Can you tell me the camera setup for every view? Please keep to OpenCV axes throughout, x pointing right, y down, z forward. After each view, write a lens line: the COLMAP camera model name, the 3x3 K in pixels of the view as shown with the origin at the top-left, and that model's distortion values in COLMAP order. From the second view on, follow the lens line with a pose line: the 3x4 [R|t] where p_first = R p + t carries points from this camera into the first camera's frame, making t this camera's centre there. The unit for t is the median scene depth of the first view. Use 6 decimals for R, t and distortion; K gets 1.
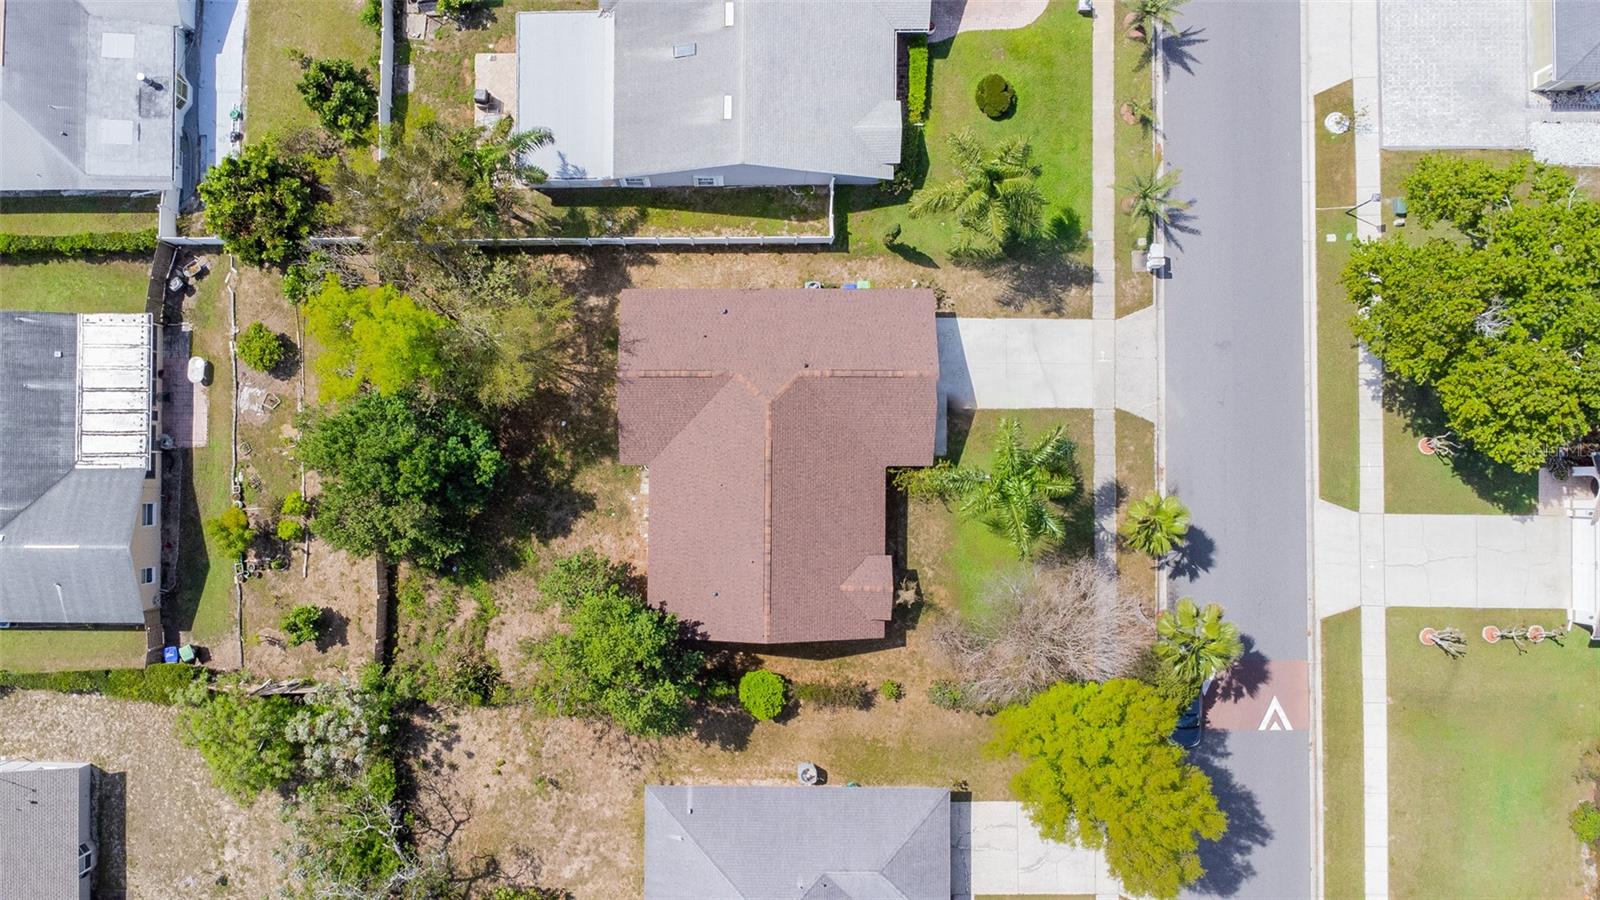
lens RADIAL K [[1152.1, 0, 716.5], [0, 1152.1, 452.8], [0, 0, 1]] dist [0.004284, 0.000435]
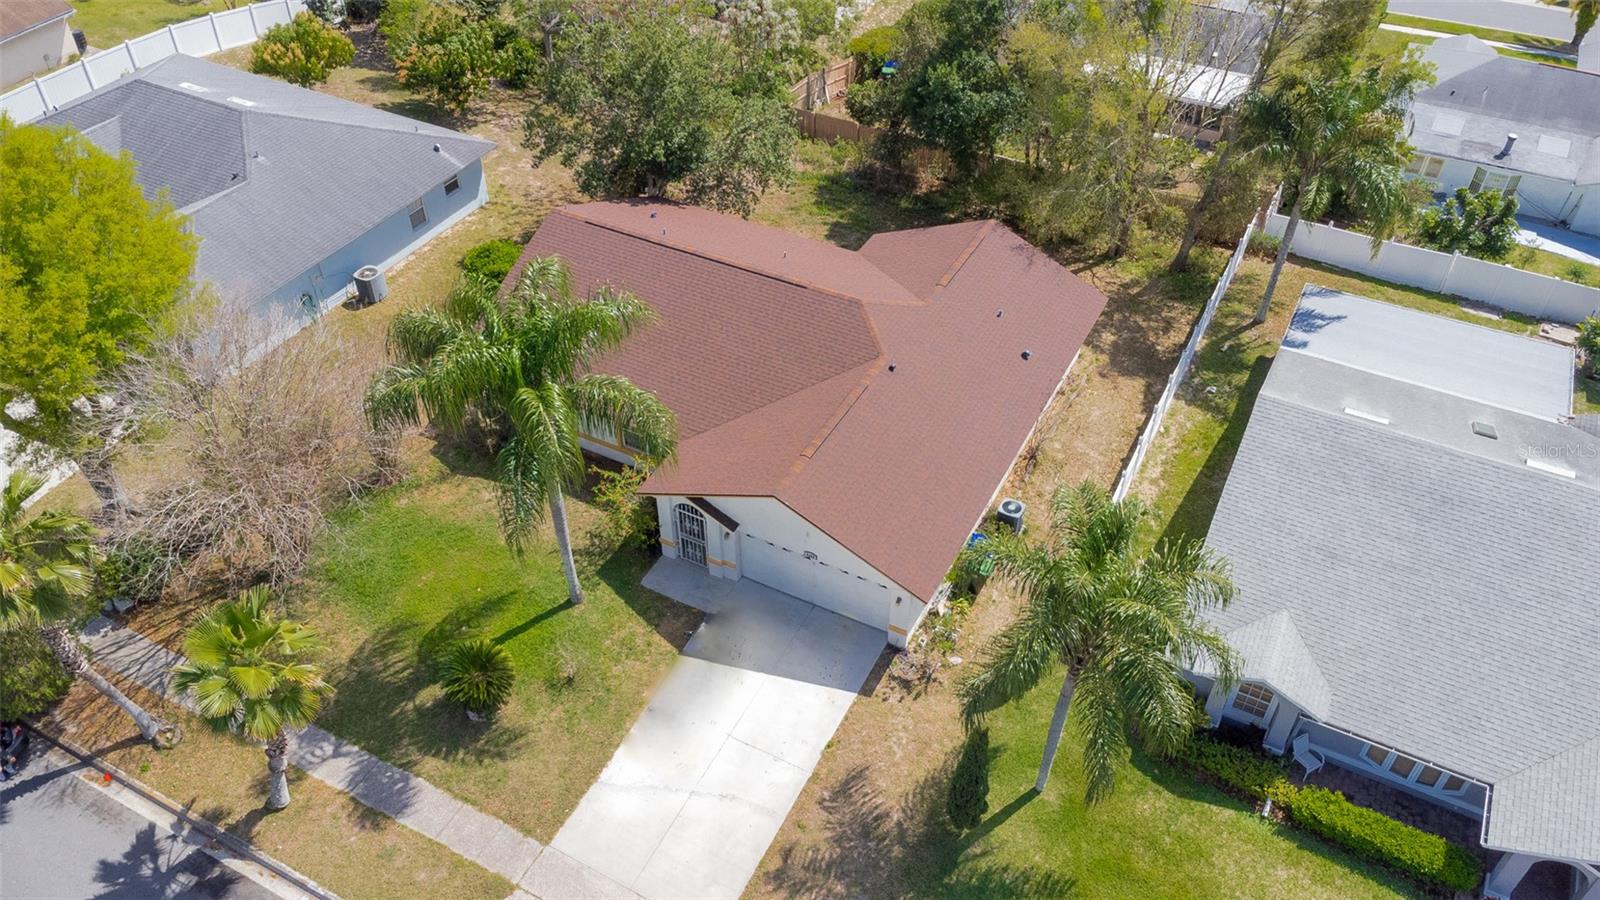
lens RADIAL K [[1170.9, 0, 800.2], [0, 1170.9, 480.8], [0, 0, 1]] dist [0.028064, -0.002399]
pose [[-0.459148, 0.606592, -0.649021, 0.491978], [-0.888214, -0.300239, 0.347753, -0.240139], [0.016083, 0.736140, 0.676638, 0.584302]]
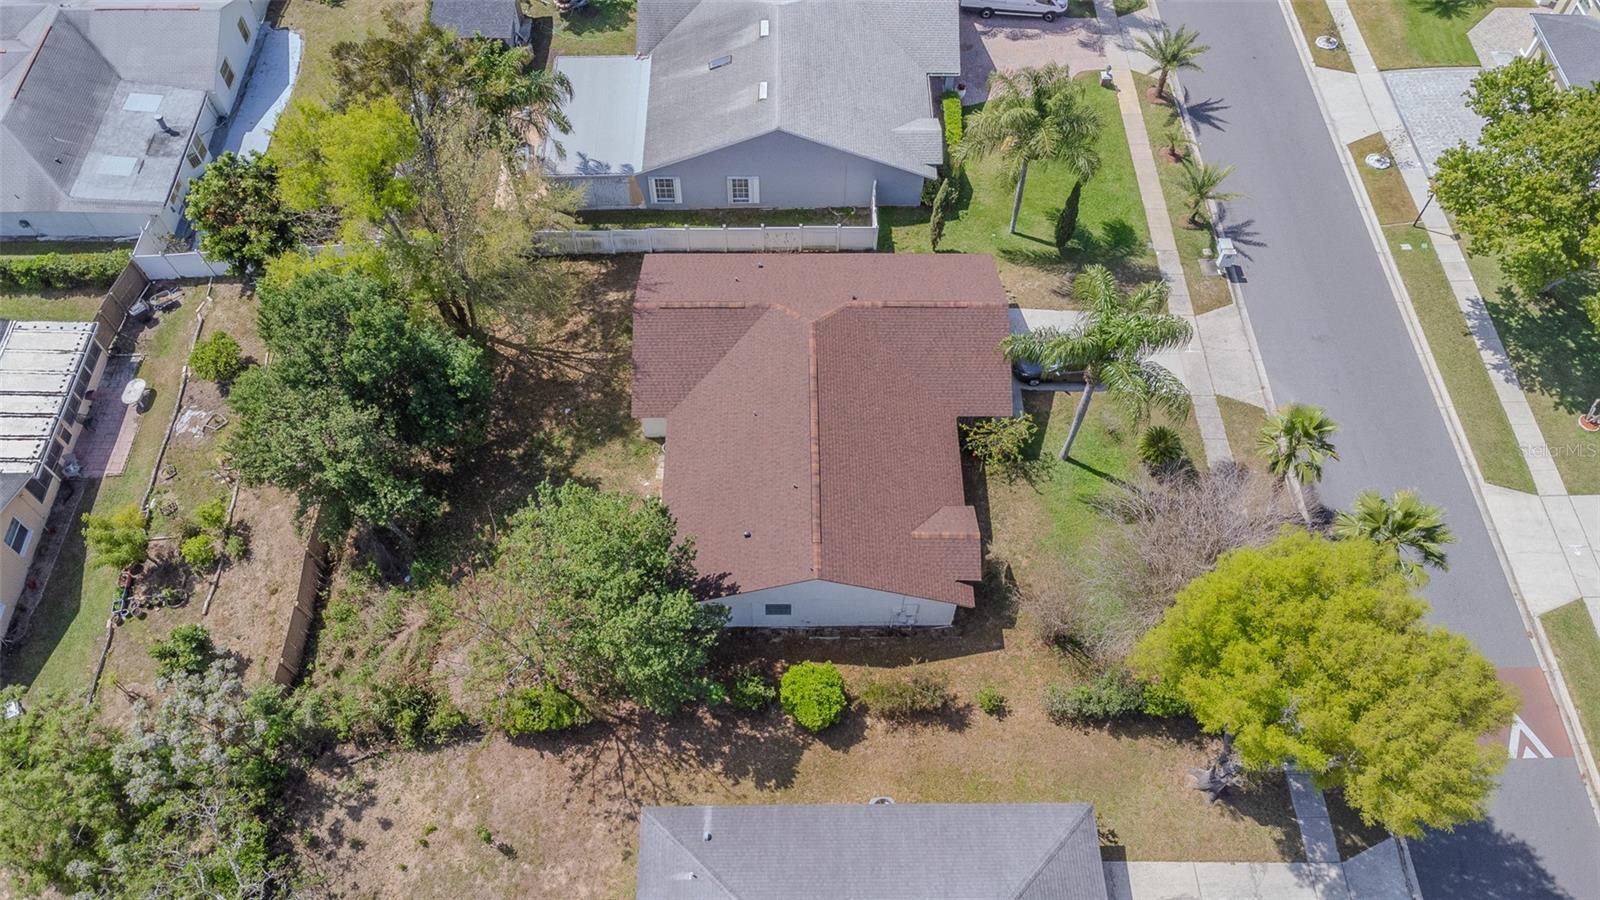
lens RADIAL K [[1126.9, 0, 800.0], [0, 1126.9, 450.0], [0, 0, 1]] dist [0.023296, -0.009073]
pose [[0.999232, 0.001217, 0.039168, 0.003772], [0.018908, 0.860496, -0.509107, 0.420133], [-0.034323, 0.509457, 0.859812, 0.307629]]
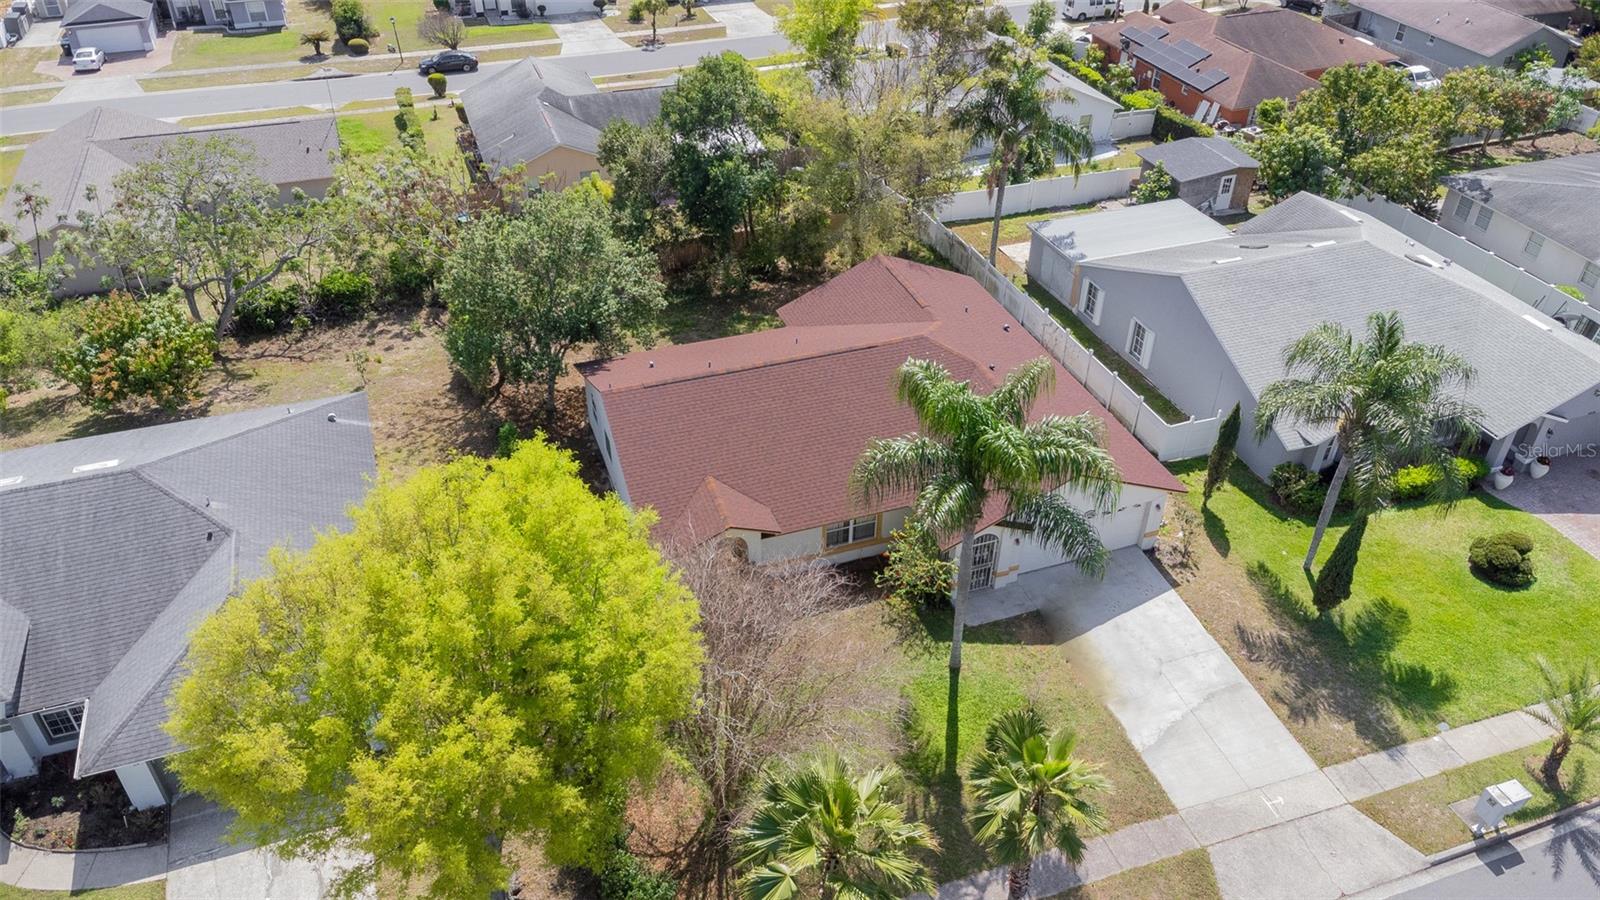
lens RADIAL K [[1166.9, 0, 800.0], [0, 1166.9, 450.0], [0, 0, 1]] dist [0.040666, -0.000983]
pose [[0.336412, 0.567268, -0.751688, 0.568867], [-0.941647, 0.212193, -0.261293, 0.220502], [0.011280, 0.795727, 0.605551, 0.555155]]
